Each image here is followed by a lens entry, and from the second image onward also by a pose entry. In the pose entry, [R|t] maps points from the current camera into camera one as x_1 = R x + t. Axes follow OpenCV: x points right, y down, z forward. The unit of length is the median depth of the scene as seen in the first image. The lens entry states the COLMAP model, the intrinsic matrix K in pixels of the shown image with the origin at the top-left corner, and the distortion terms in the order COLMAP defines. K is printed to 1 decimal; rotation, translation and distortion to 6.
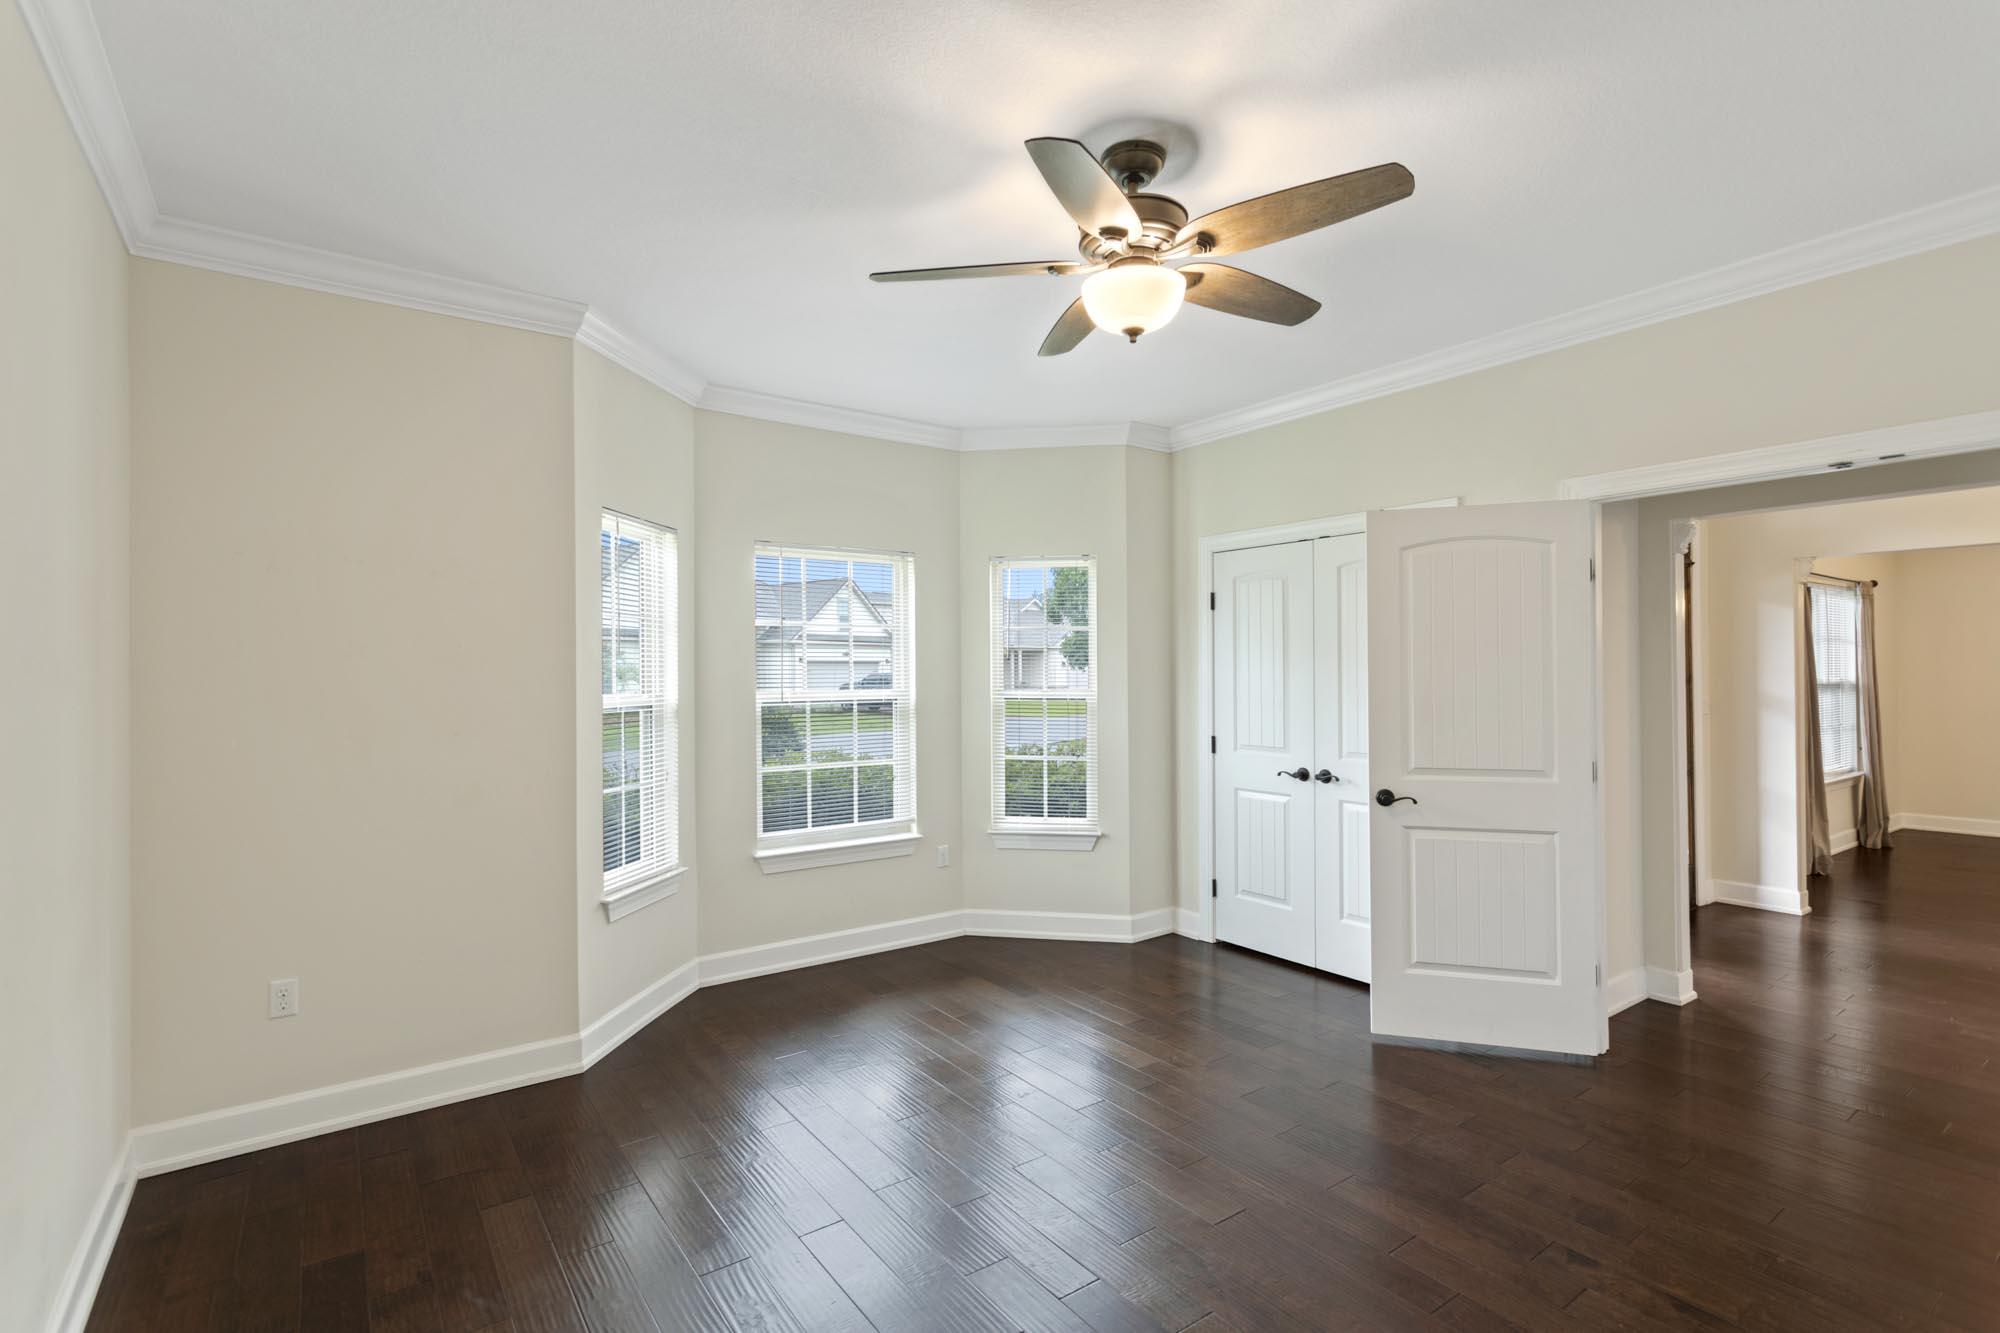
lens RADIAL K [[947.4, 0, 986.9], [0, 947.4, 667.7], [0, 0, 1]] dist [0.002984, 0.001675]
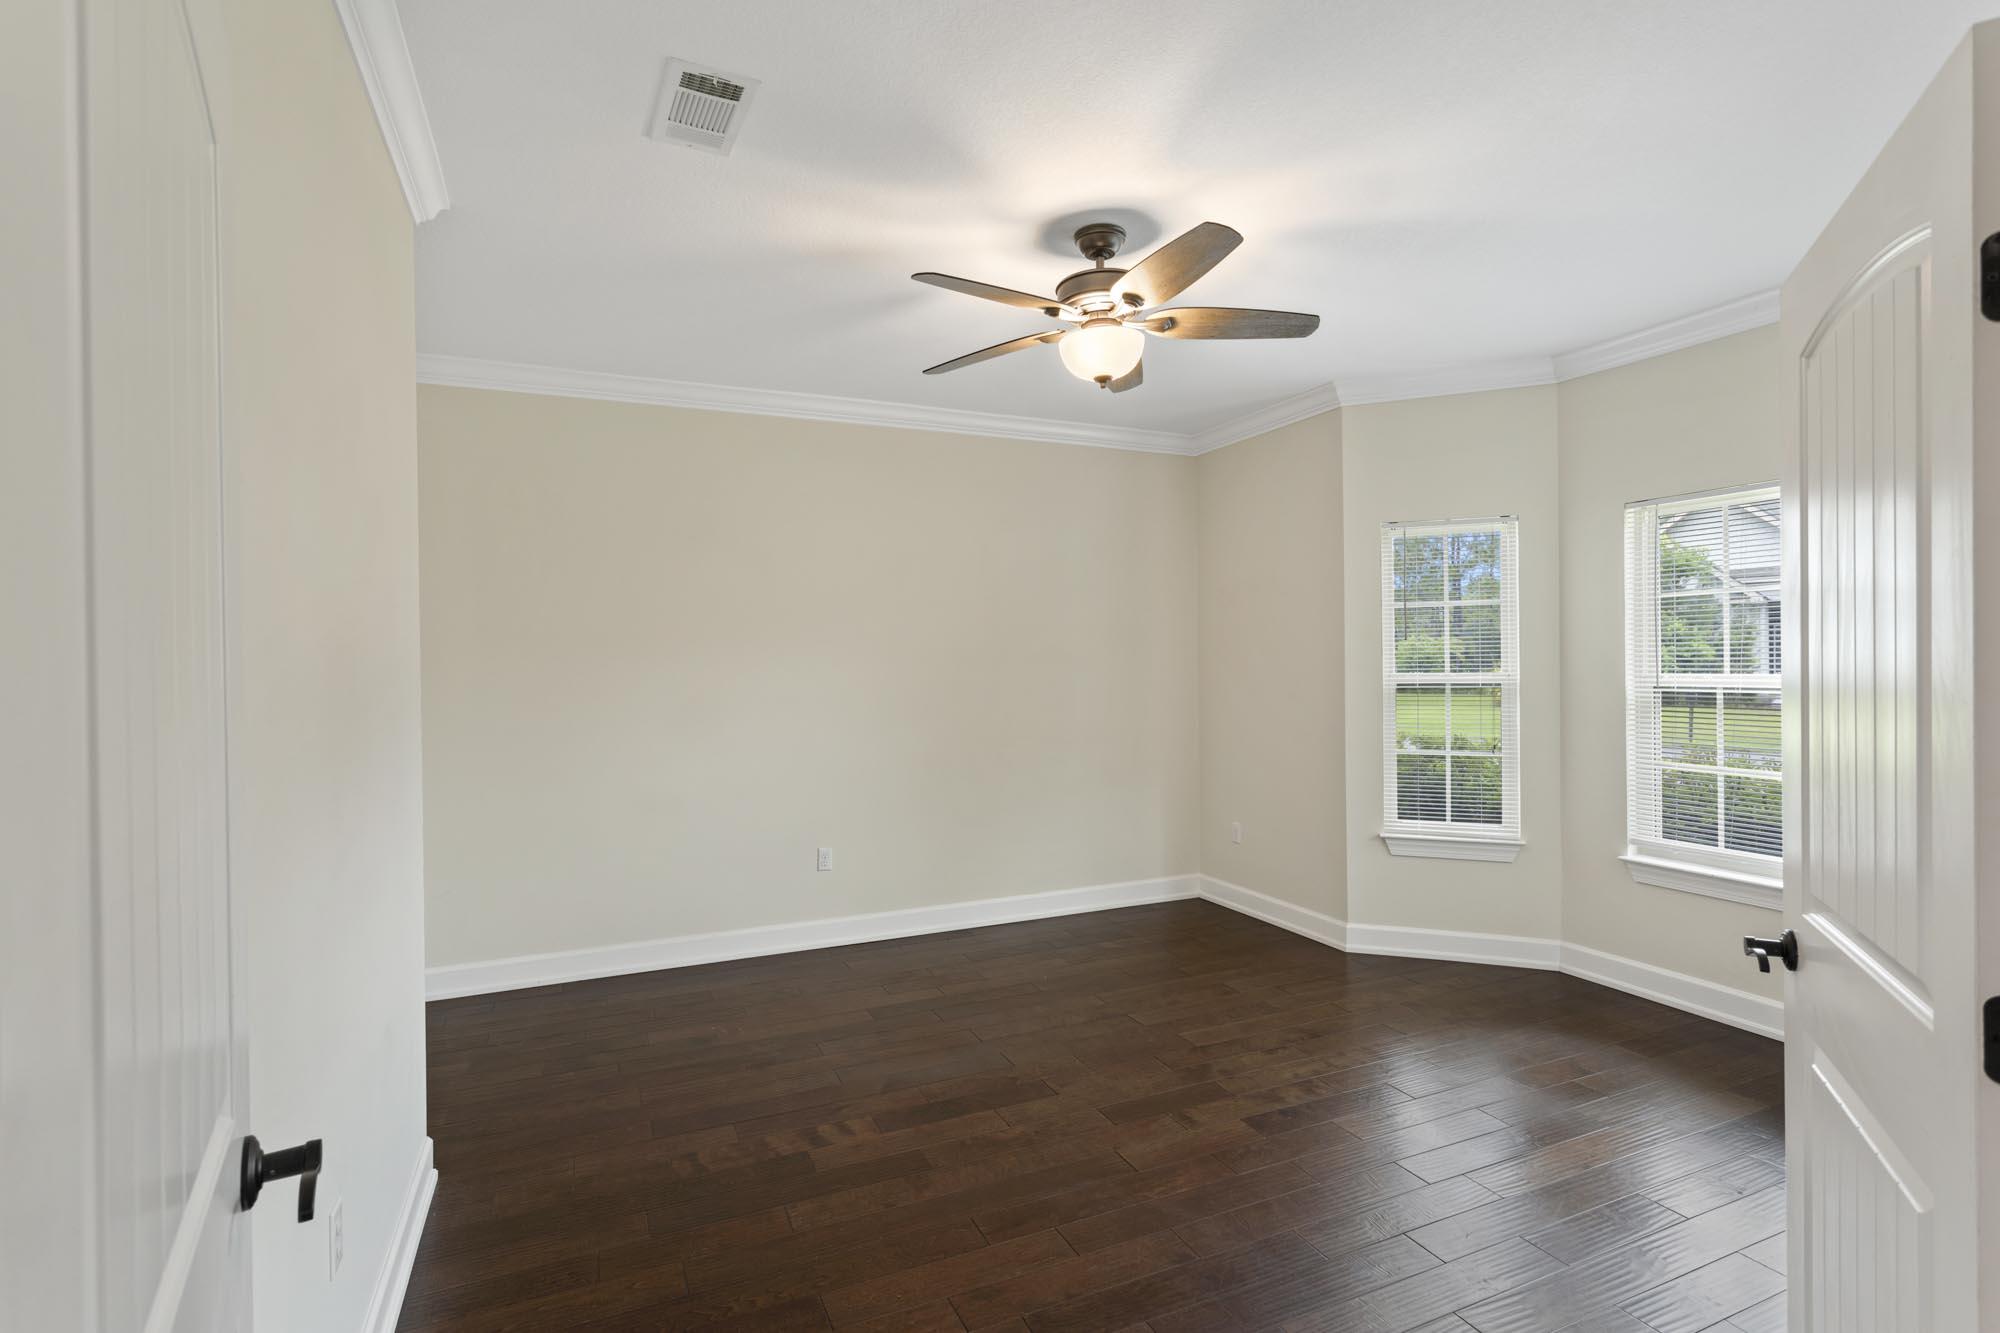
lens RADIAL K [[947.4, 0, 986.6], [0, 947.4, 666.9], [0, 0, 1]] dist [0.002984, 0.001675]
pose [[-0.192730, 0.012484, -0.981172, 0.875216], [0.009309, 0.999897, 0.010894, 0.004754], [0.981208, -0.007034, -0.192827, 0.683475]]
